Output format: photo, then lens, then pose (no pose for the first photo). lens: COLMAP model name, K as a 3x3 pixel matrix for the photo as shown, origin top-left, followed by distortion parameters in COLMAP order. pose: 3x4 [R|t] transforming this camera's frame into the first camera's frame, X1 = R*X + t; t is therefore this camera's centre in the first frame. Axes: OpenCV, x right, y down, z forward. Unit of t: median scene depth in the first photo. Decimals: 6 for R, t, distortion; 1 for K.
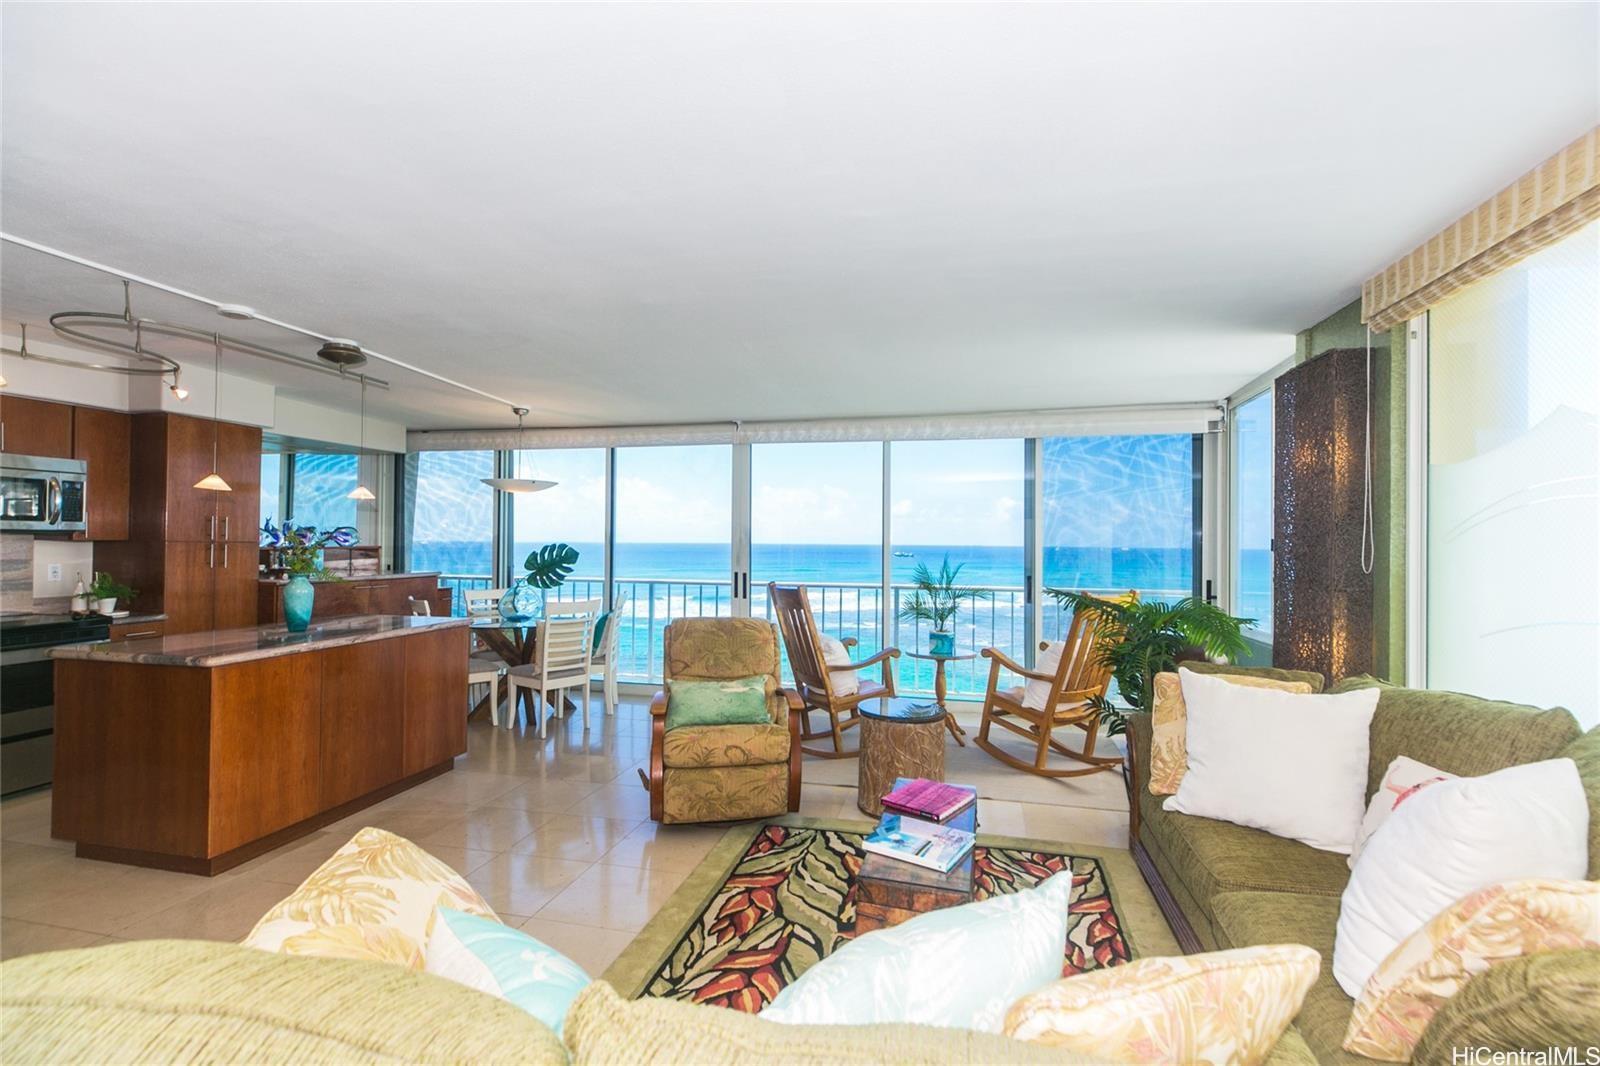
lens RADIAL K [[720.4, 0, 805.1], [0, 720.4, 531.1], [0, 0, 1]] dist [0.006874, -0.004331]
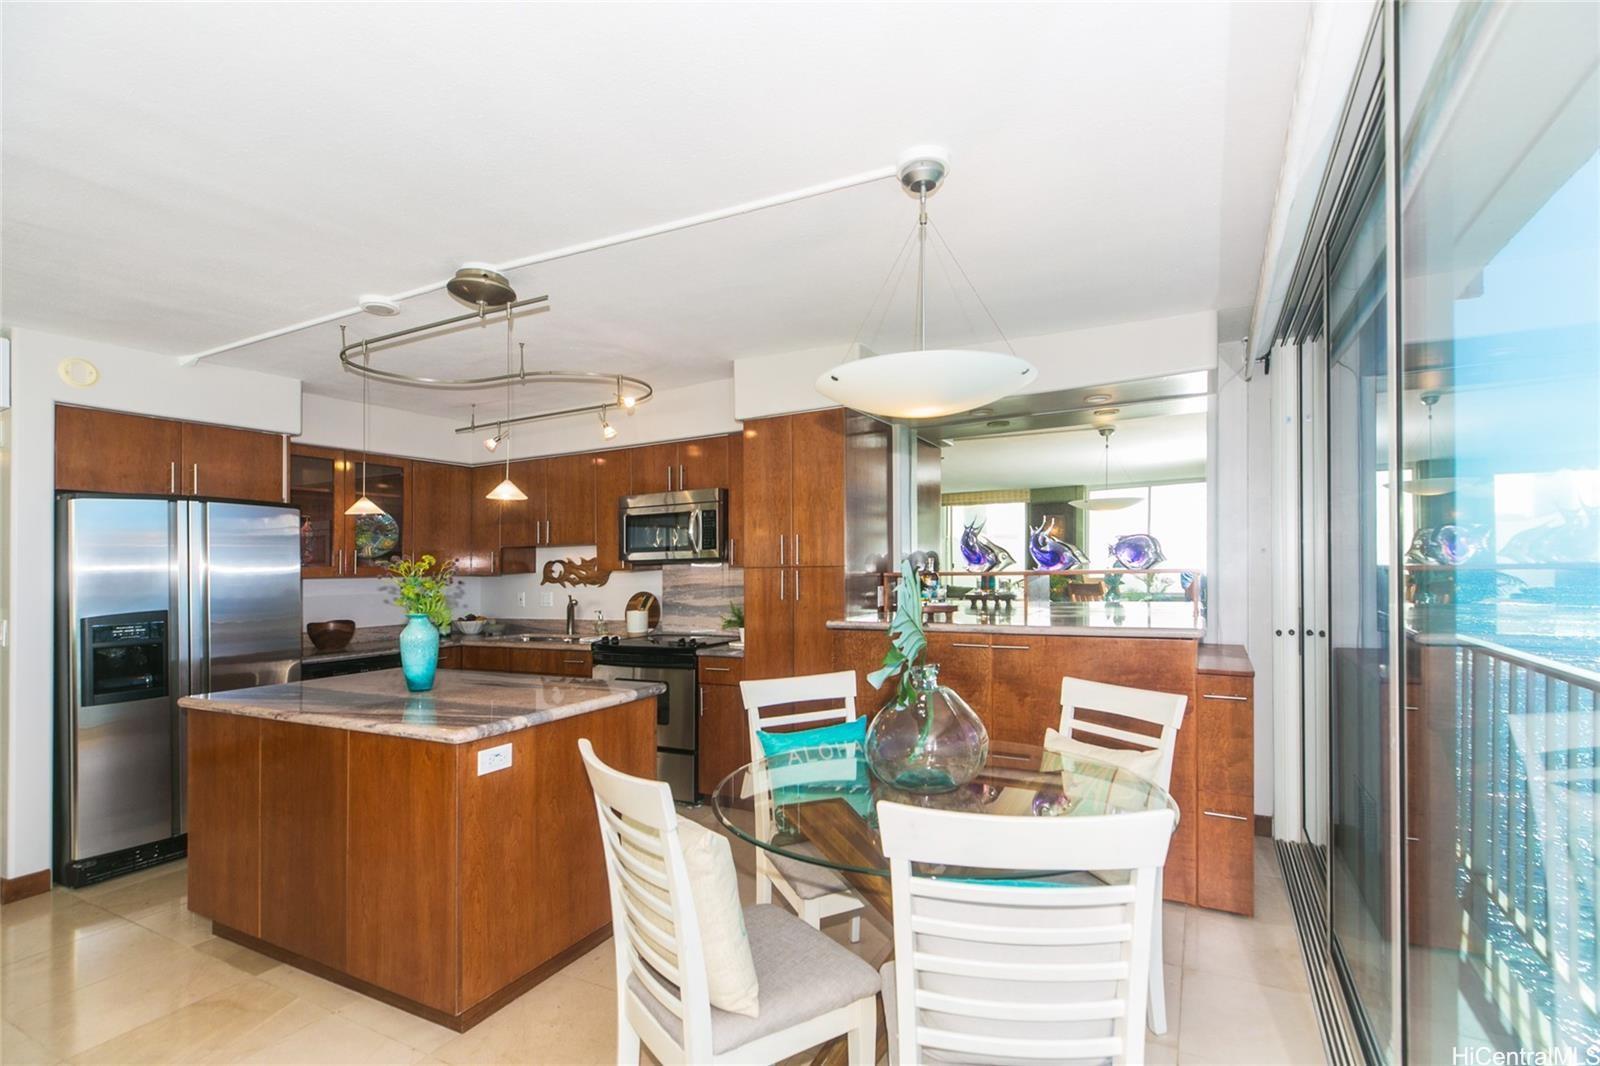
lens RADIAL K [[720.4, 0, 816.4], [0, 720.4, 566.9], [0, 0, 1]] dist [0.006874, -0.004331]
pose [[-0.255056, -0.004988, -0.966913, -0.072365], [0.030964, 0.999432, -0.013324, 0.030981], [0.966430, -0.033338, -0.254756, 1.455063]]
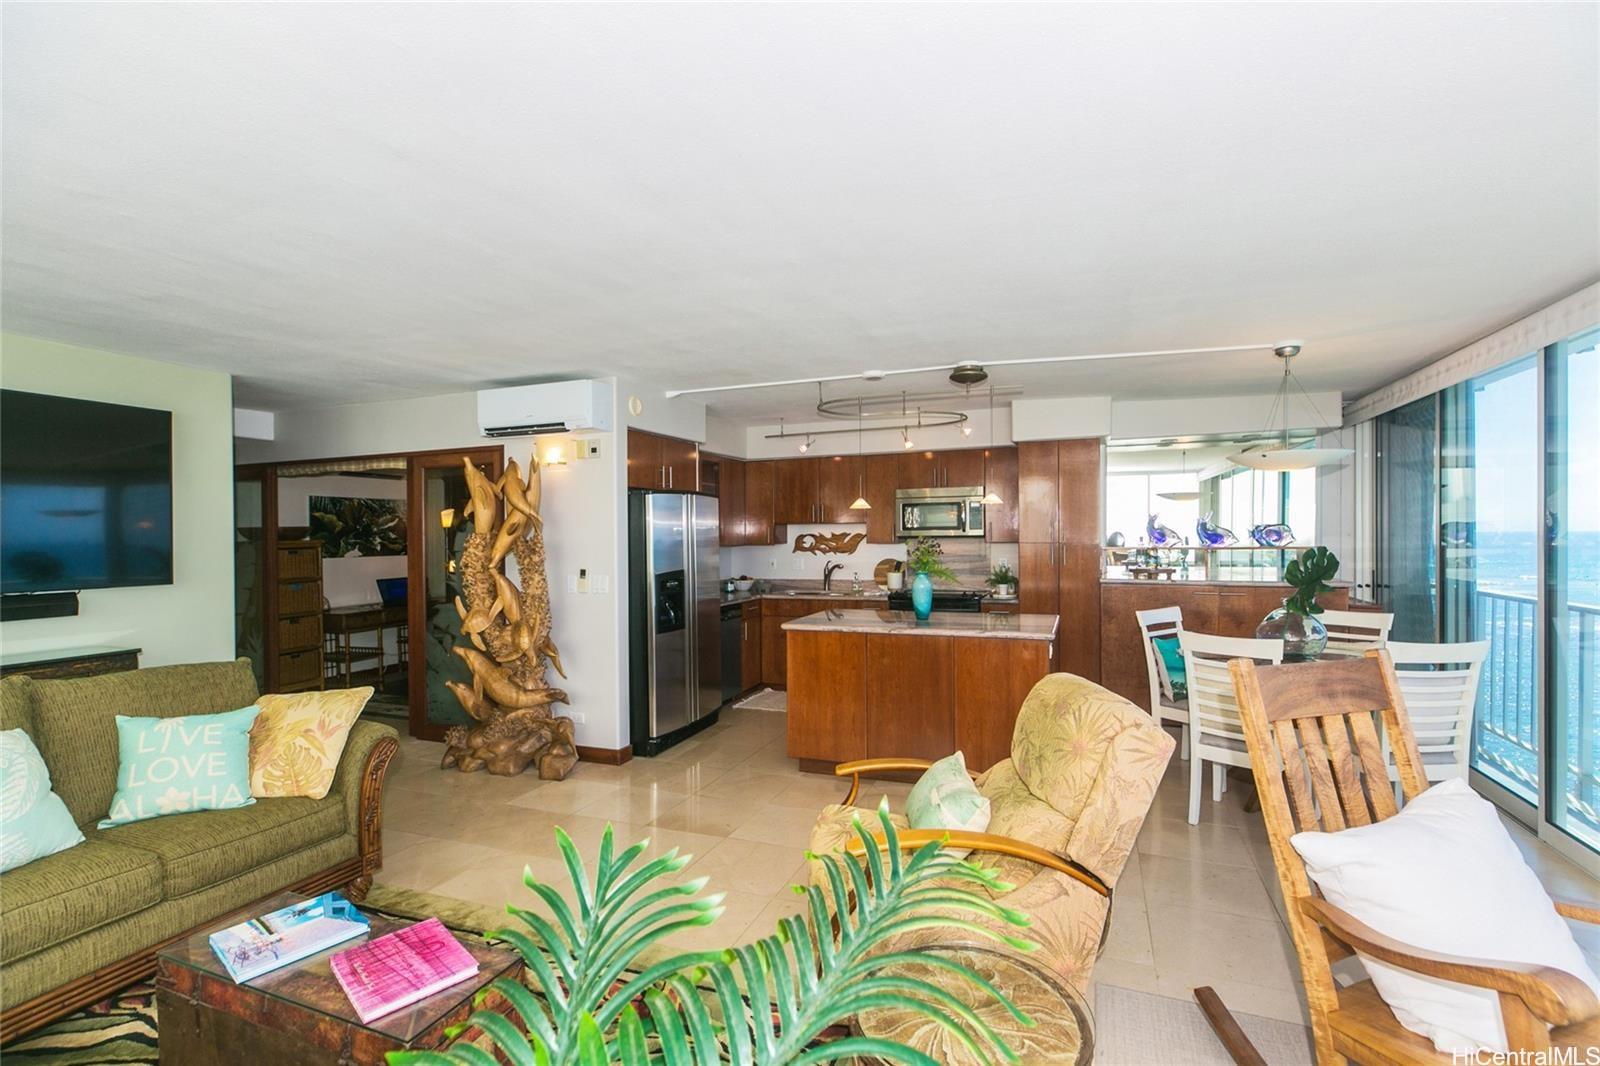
lens RADIAL K [[720.4, 0, 828.0], [0, 720.4, 538.0], [0, 0, 1]] dist [0.006874, -0.004331]
pose [[-0.126730, -0.001011, -0.991937, 0.474979], [0.022953, 0.999729, -0.003952, 0.003579], [0.991672, -0.023269, -0.126672, 0.918315]]
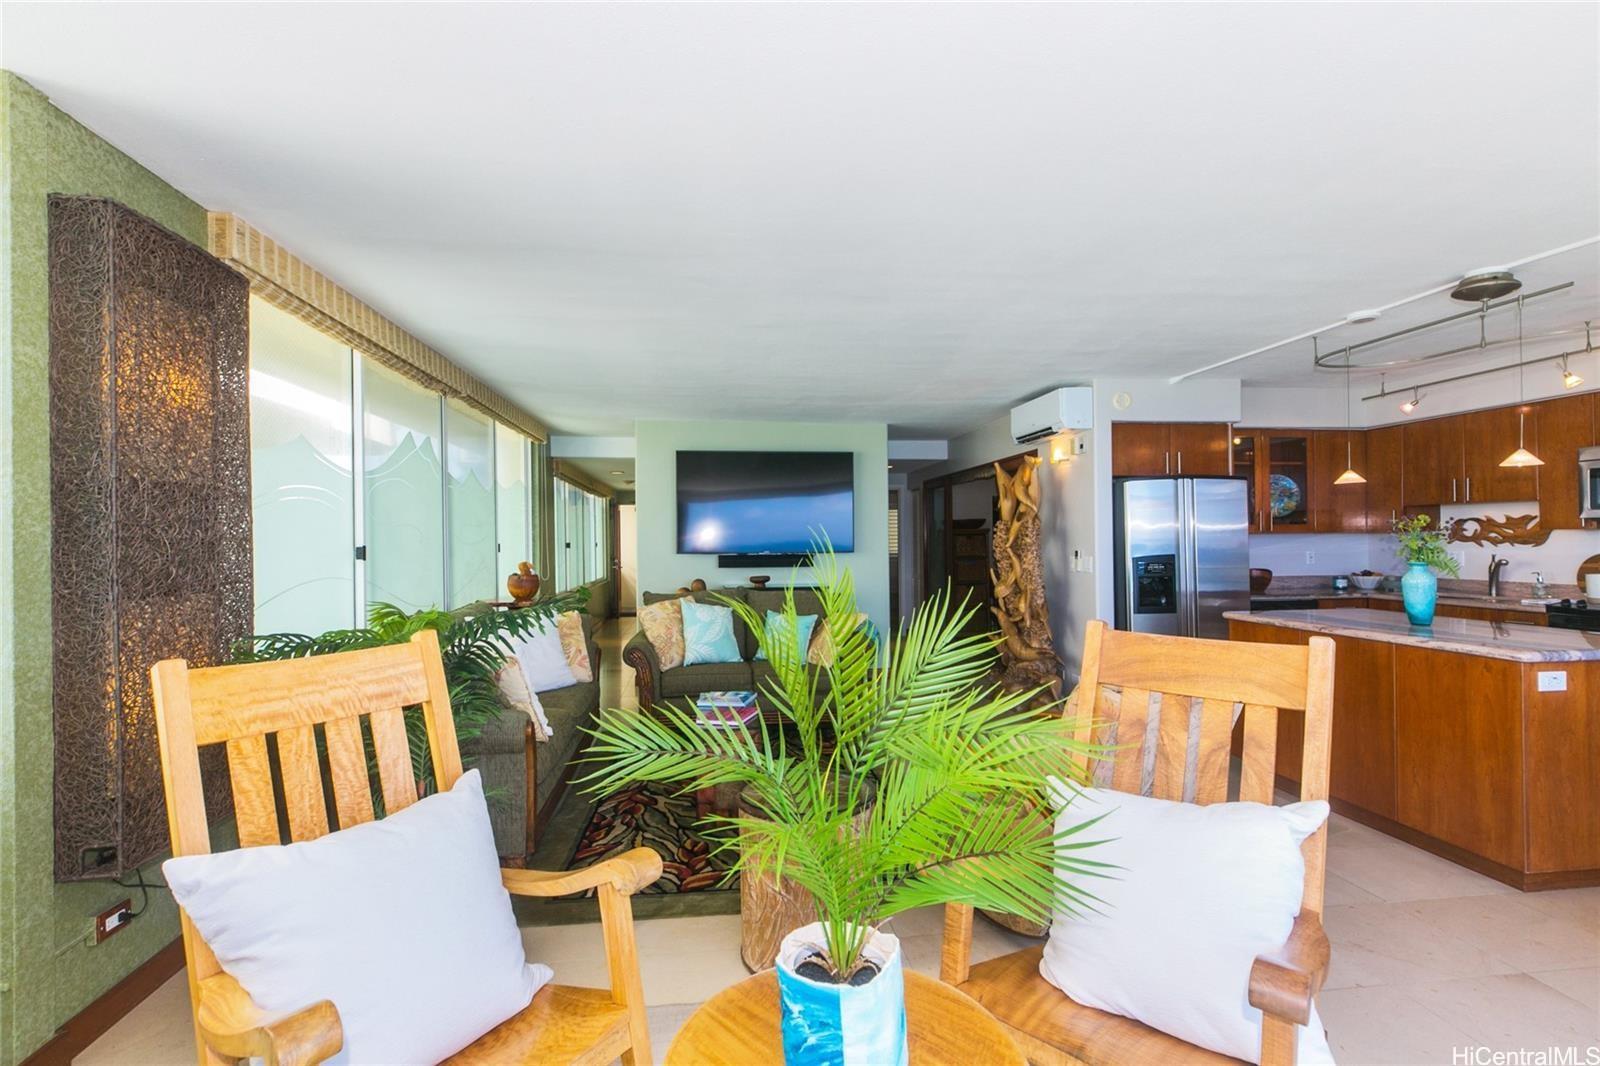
lens RADIAL K [[755.6, 0, 803.7], [0, 755.6, 518.4], [0, 0, 1]] dist [0.007347, -0.006151]
pose [[-0.936083, -0.008942, -0.351666, 0.339991], [0.006393, 0.999079, -0.042421, 0.035999], [0.351722, -0.041958, -0.935164, 1.492074]]
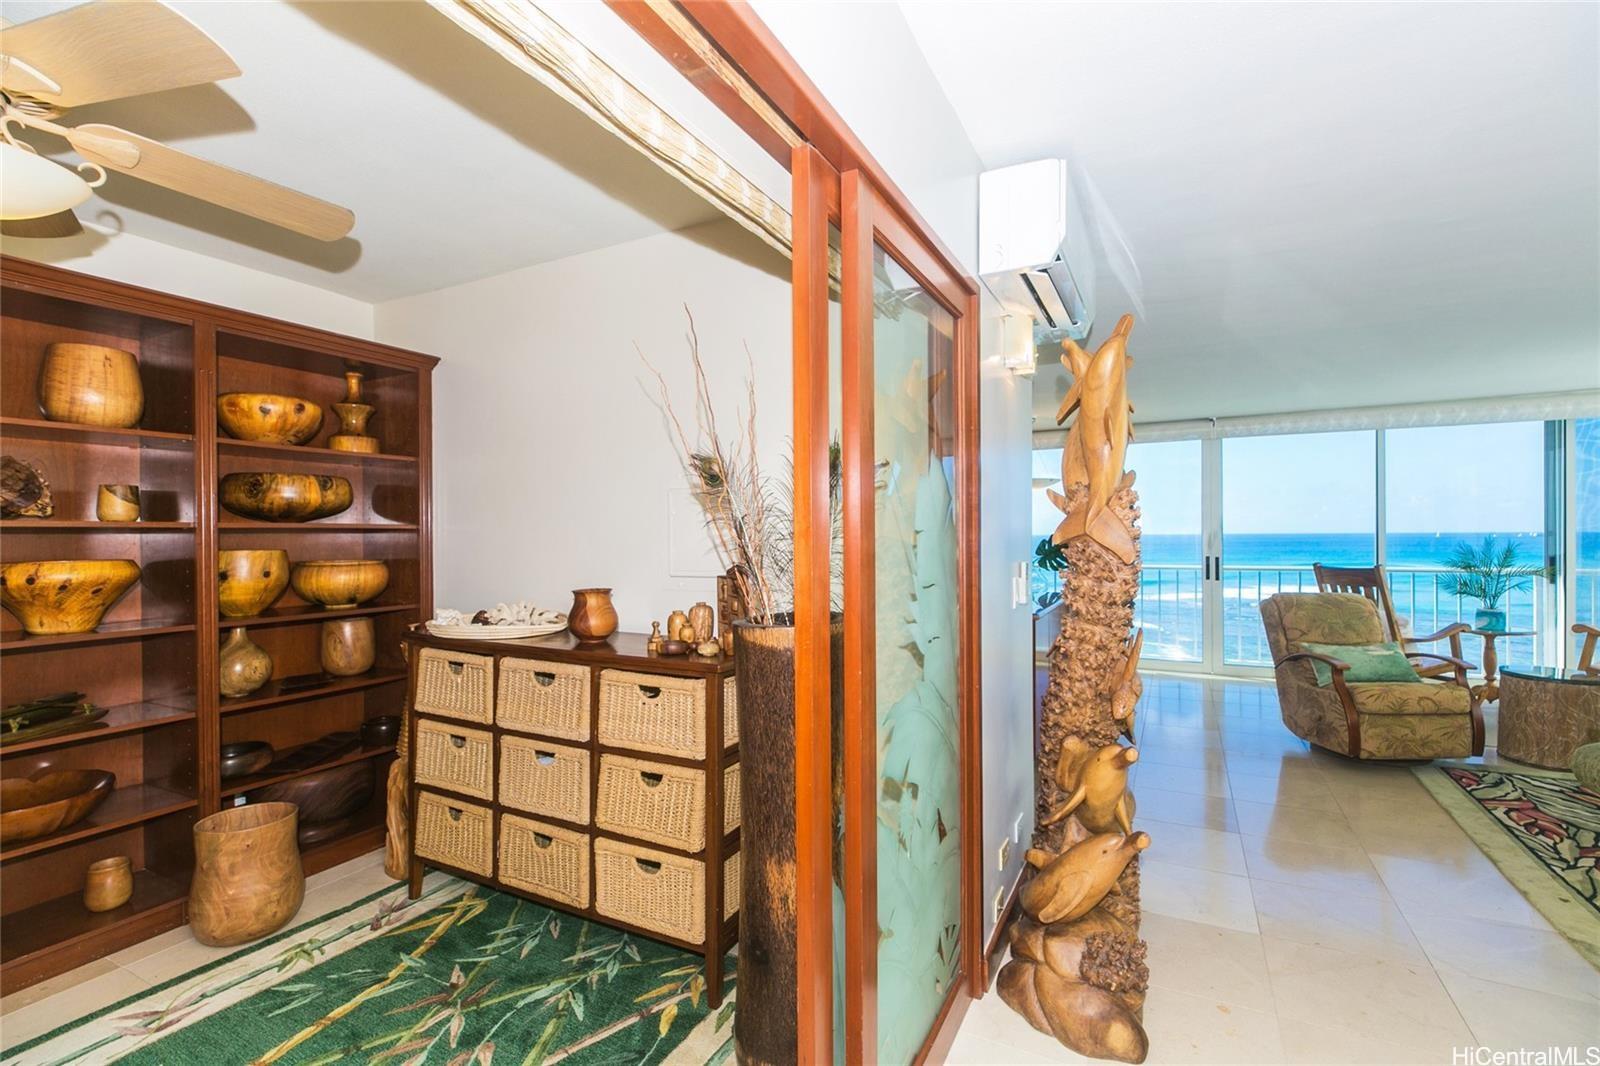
lens RADIAL K [[720.4, 0, 802.7], [0, 720.4, 544.3], [0, 0, 1]] dist [0.006874, -0.004331]
pose [[0.970974, -0.014018, -0.238773, -0.660065], [0.021084, 0.999411, 0.027067, -0.005258], [0.238253, -0.031315, 0.970698, -0.316368]]
